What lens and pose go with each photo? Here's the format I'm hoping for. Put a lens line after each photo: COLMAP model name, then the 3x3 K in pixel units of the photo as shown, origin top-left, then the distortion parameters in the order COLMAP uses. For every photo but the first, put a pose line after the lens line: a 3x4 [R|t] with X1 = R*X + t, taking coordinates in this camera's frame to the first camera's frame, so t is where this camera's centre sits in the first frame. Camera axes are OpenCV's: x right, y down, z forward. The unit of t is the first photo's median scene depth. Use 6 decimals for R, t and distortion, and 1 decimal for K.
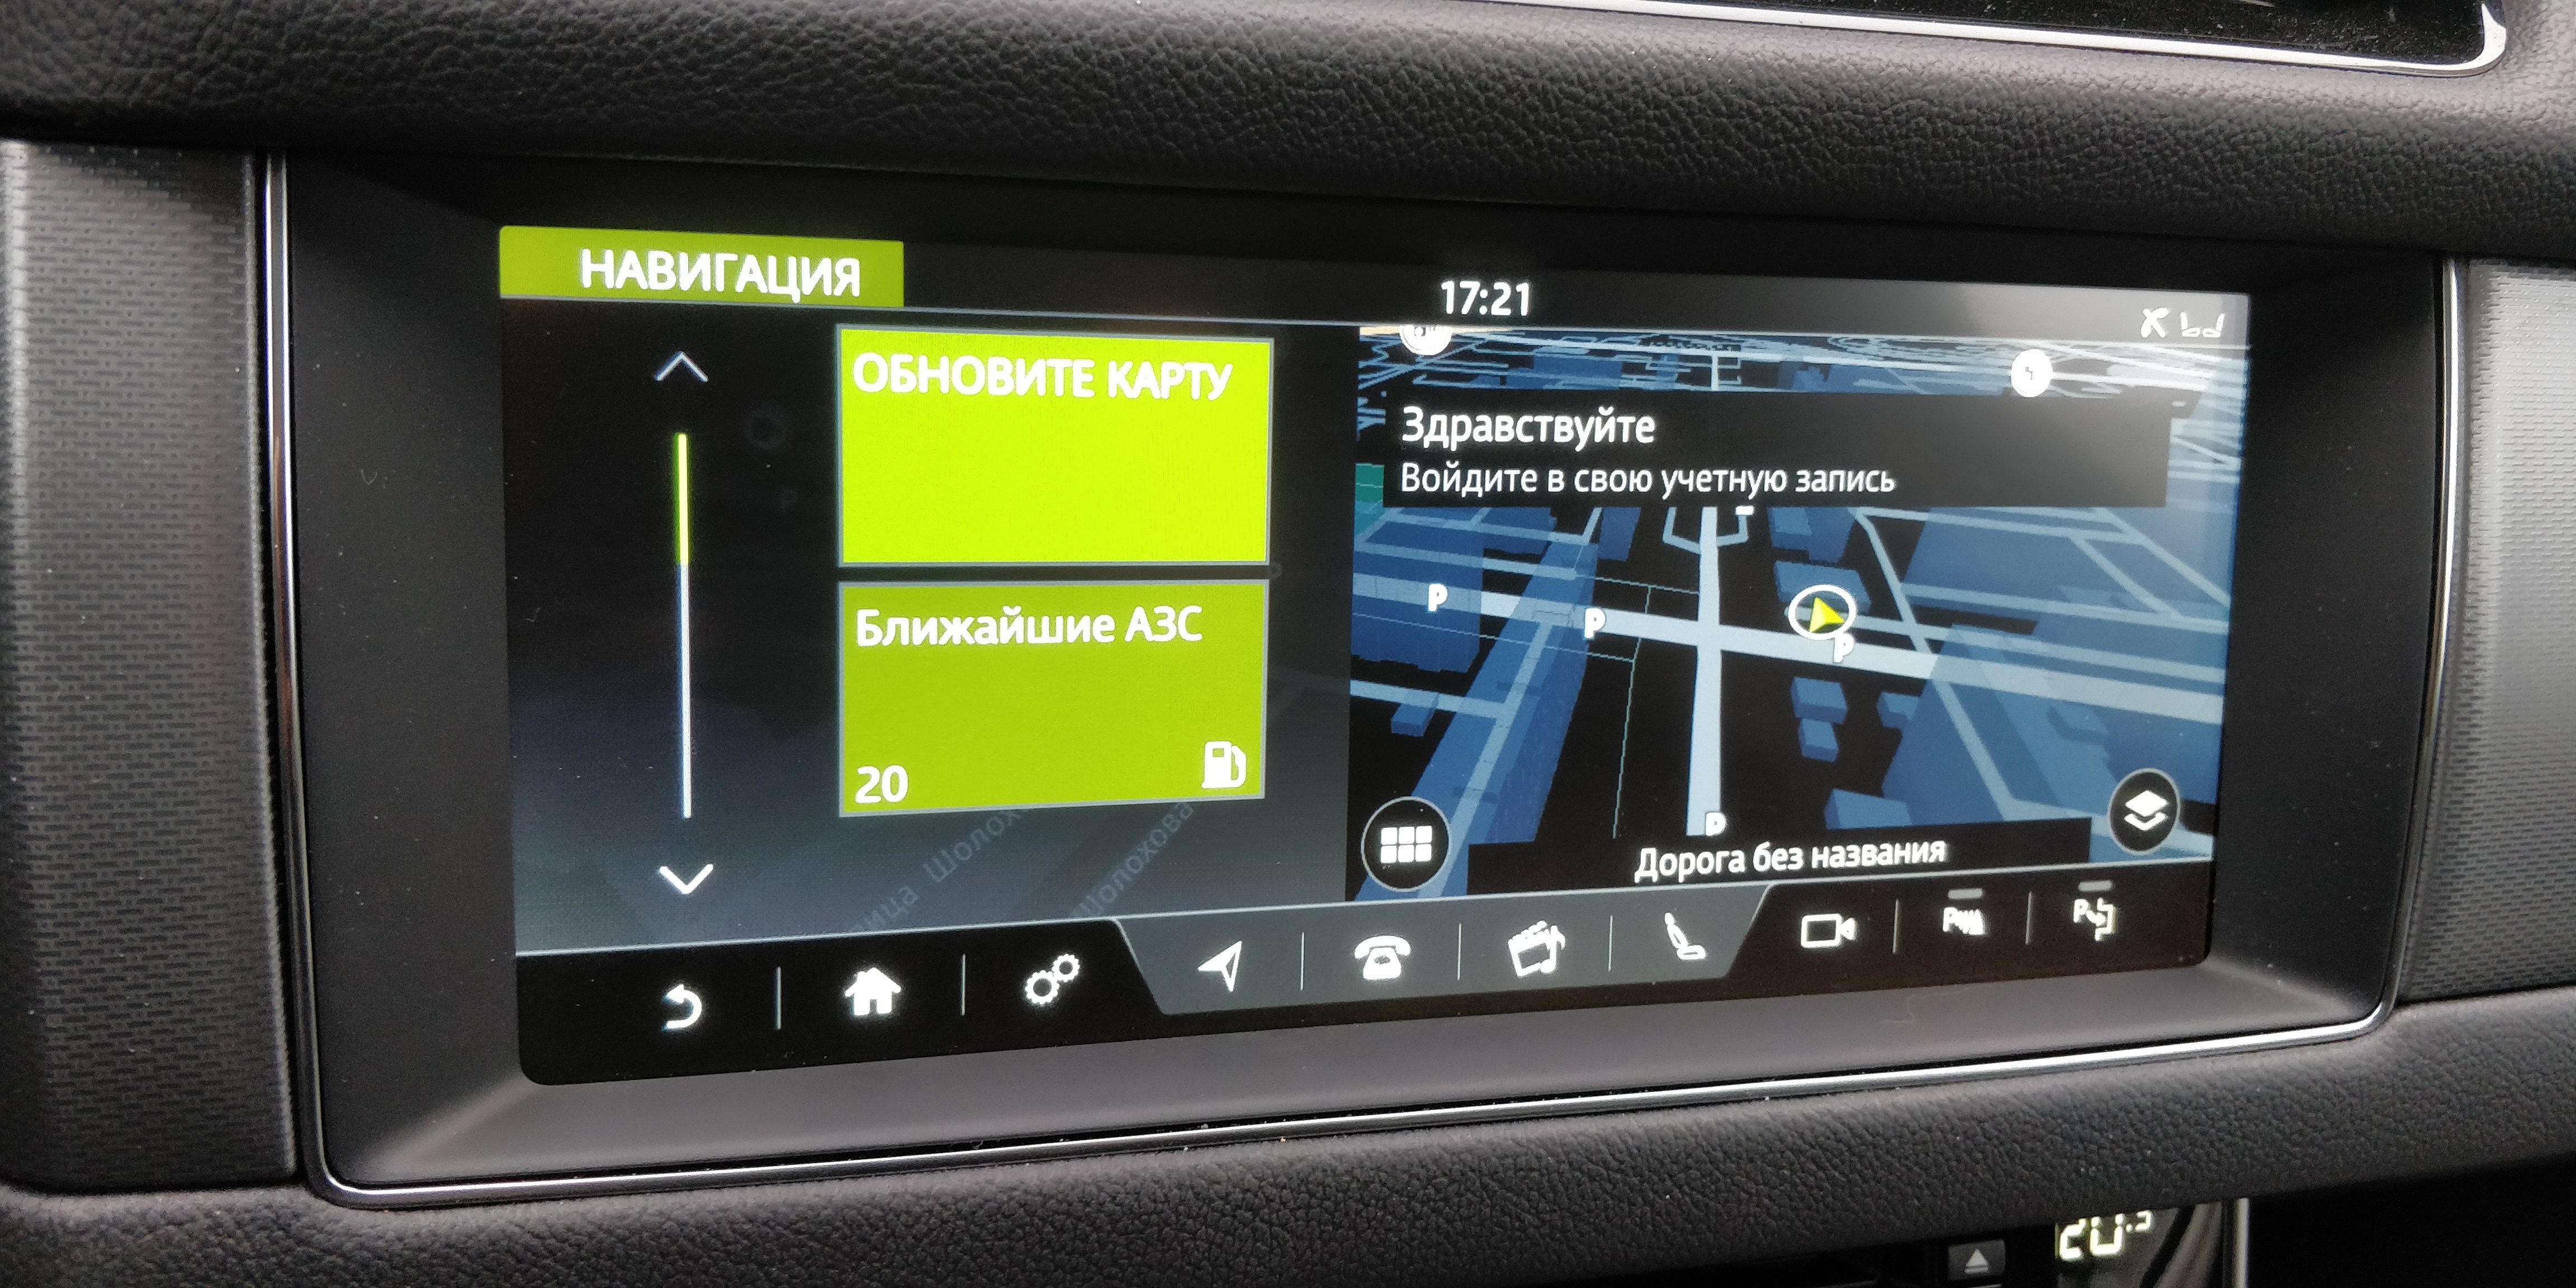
lens RADIAL K [[2397.4, 0, 1357.1], [0, 2397.4, 636.7], [0, 0, 1]] dist [0.112763, -0.468055]
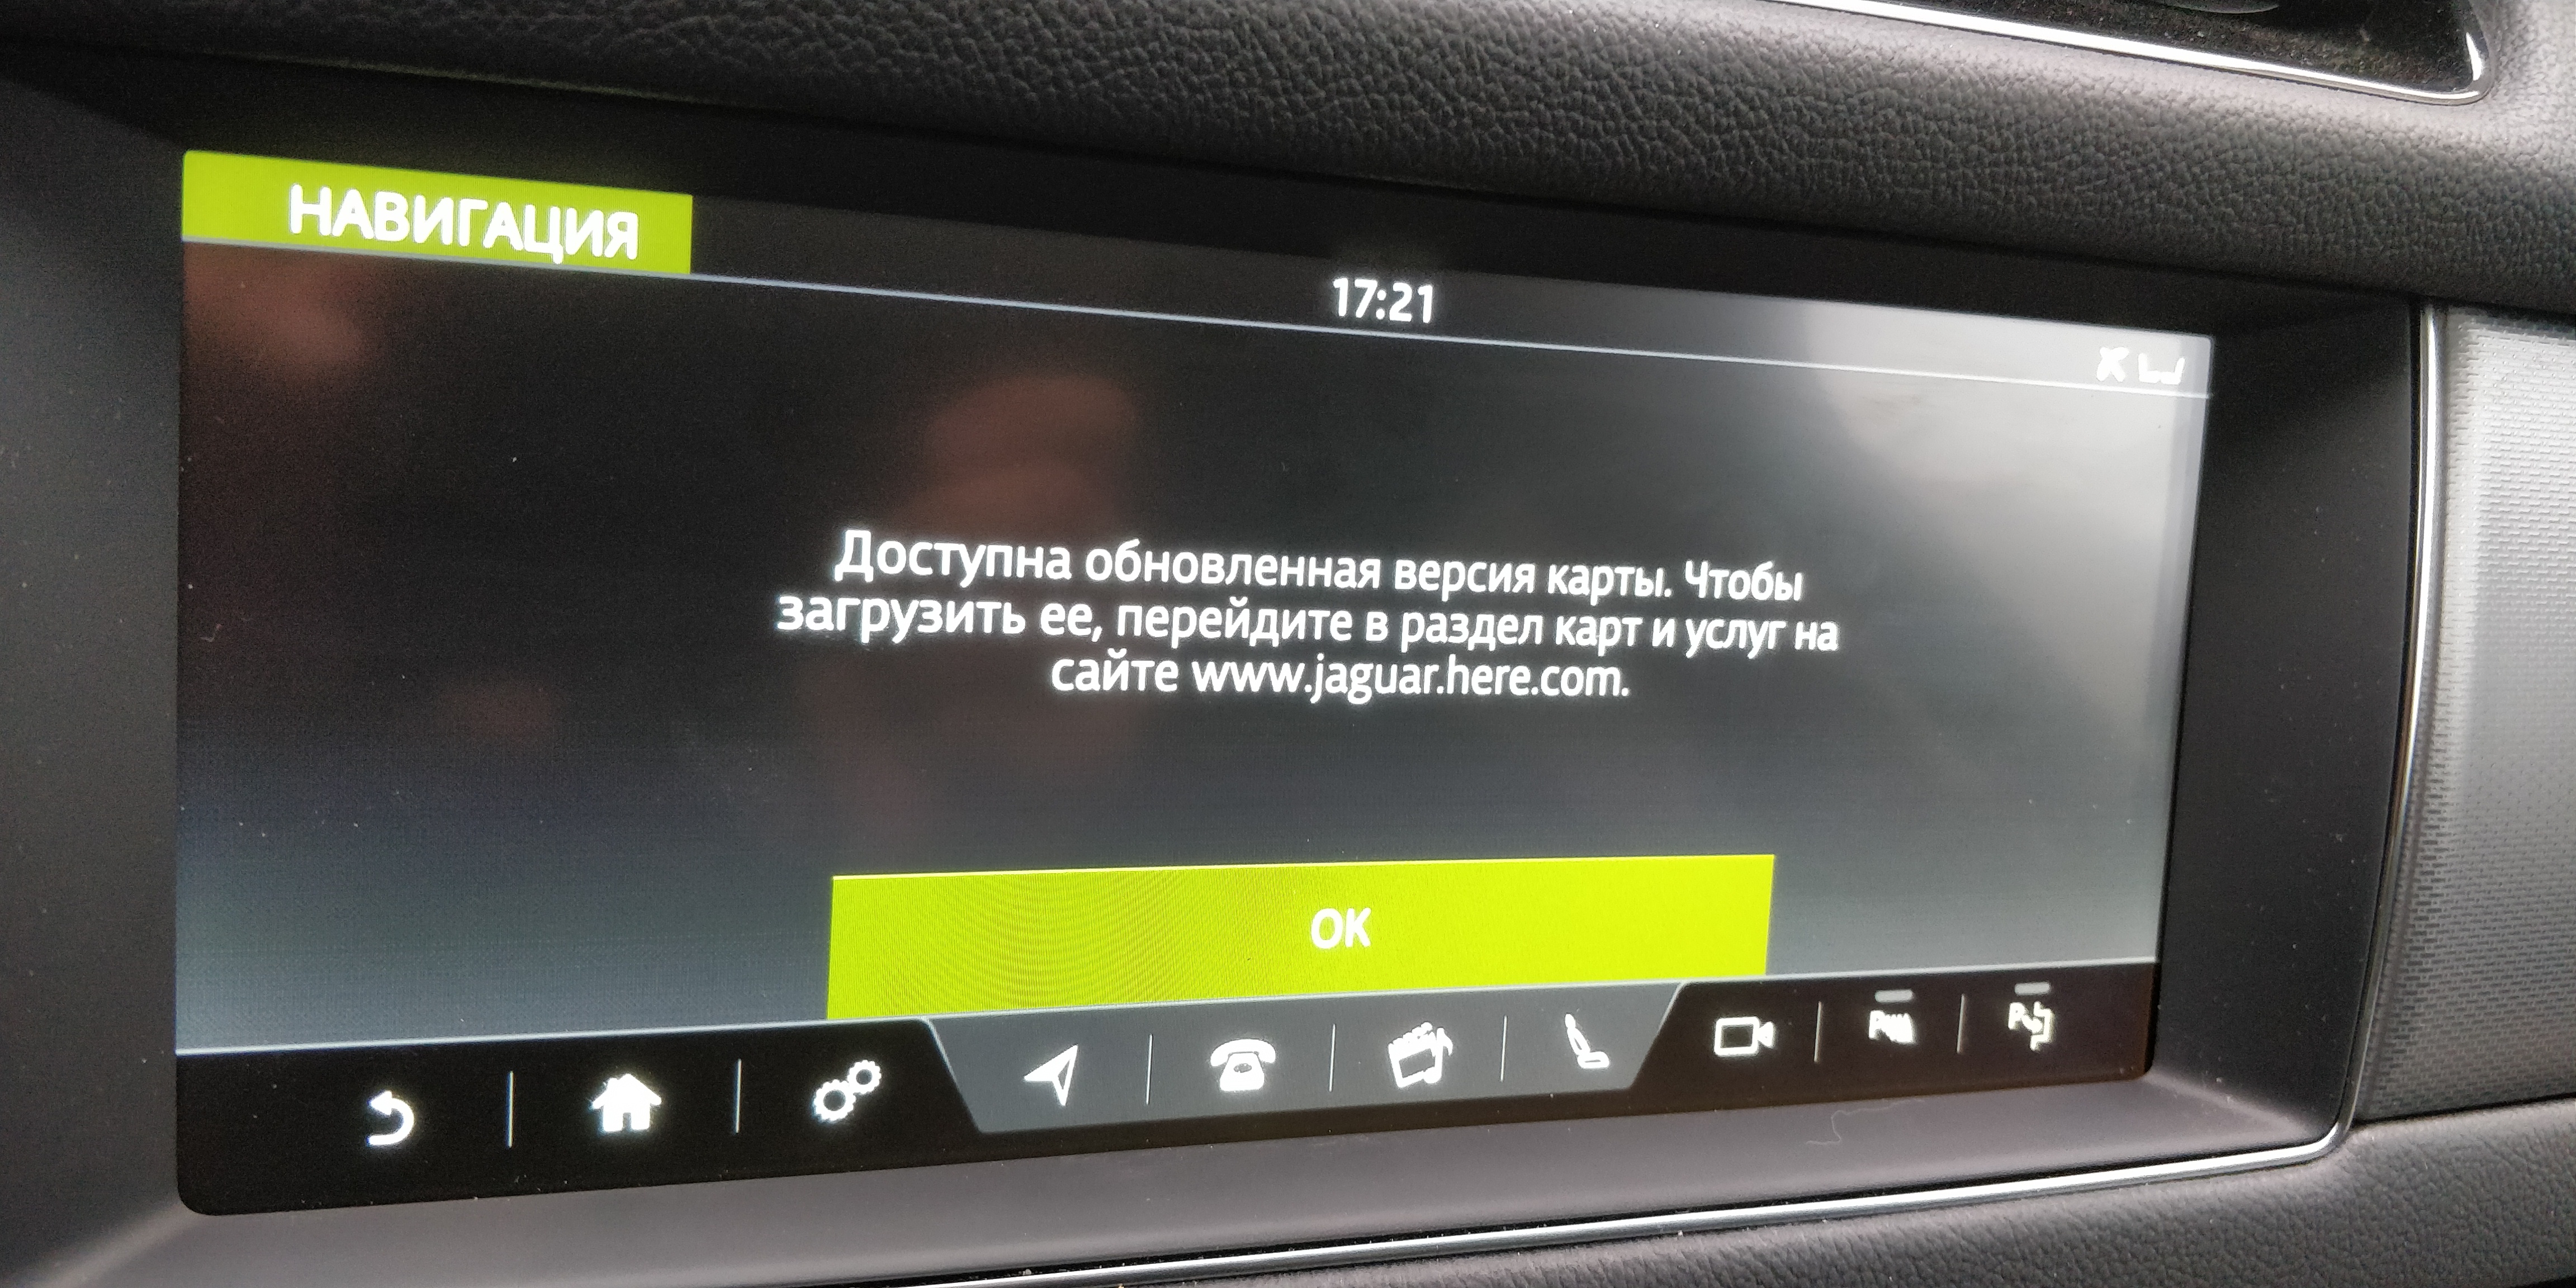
lens RADIAL K [[2397.4, 0, 1357.1], [0, 2397.4, 636.7], [0, 0, 1]] dist [0.112763, -0.468055]
pose [[0.997219, 0.028162, 0.069003, -0.012218], [-0.026511, 0.999343, -0.024719, 0.001656], [-0.069654, 0.022821, 0.997310, 0.143490]]
